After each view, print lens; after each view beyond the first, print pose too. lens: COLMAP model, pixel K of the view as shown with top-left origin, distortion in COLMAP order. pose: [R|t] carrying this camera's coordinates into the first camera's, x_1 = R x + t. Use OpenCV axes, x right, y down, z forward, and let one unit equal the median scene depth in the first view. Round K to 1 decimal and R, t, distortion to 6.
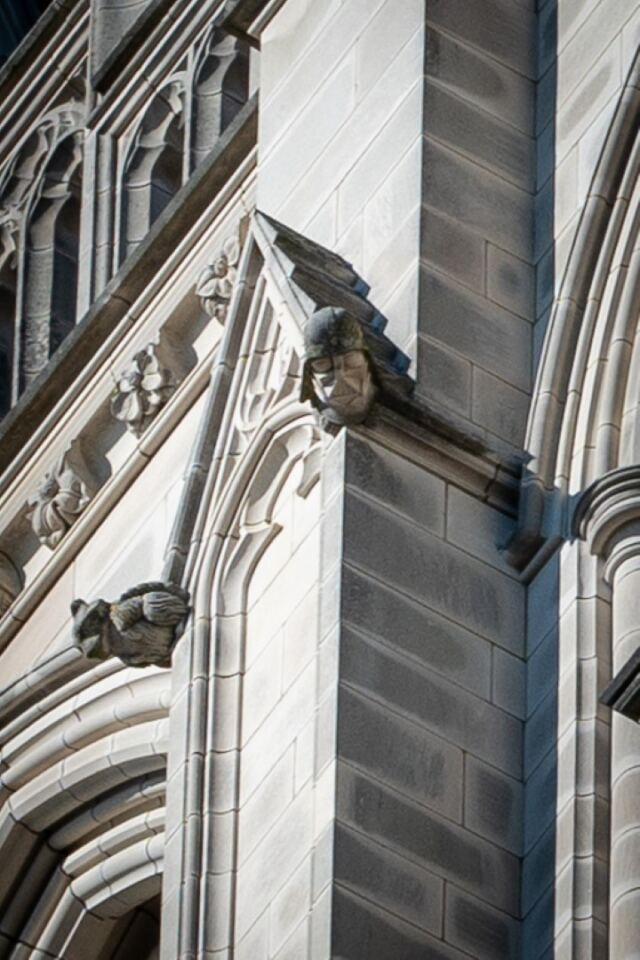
lens RADIAL K [[3015.0, 0, 320.2], [0, 3015.0, 480.2], [0, 0, 1]] dist [-0.018873, 0.000000]
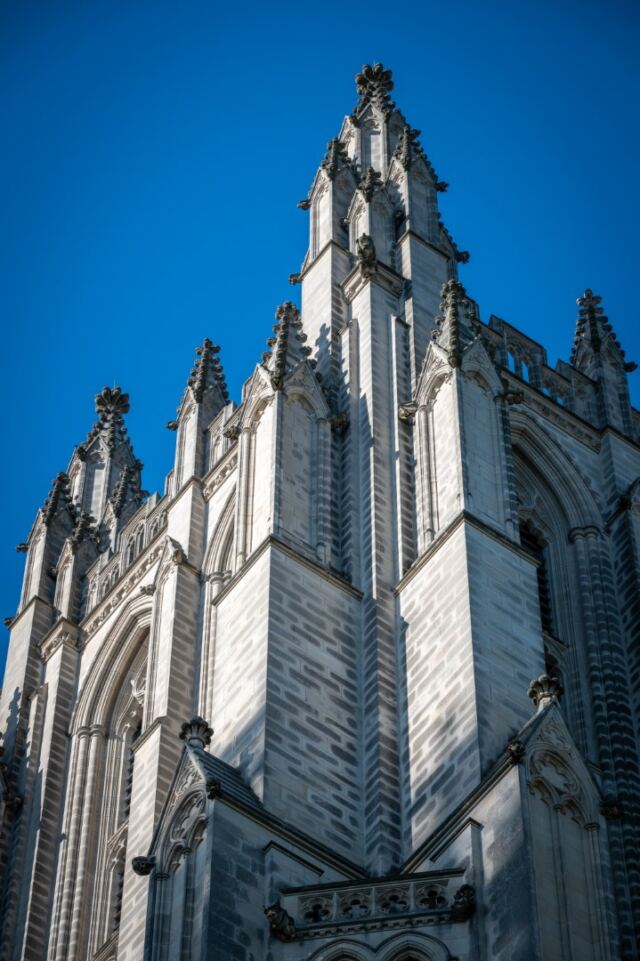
lens RADIAL K [[3409.2, 0, 320.0], [0, 3409.2, 480.4], [0, 0, 1]] dist [0.007678, 0.000000]
pose [[0.998889, 0.046937, 0.004147, 0.315156], [-0.046835, 0.998658, -0.022094, -0.056284], [-0.005179, 0.021875, 0.999747, -7.454671]]
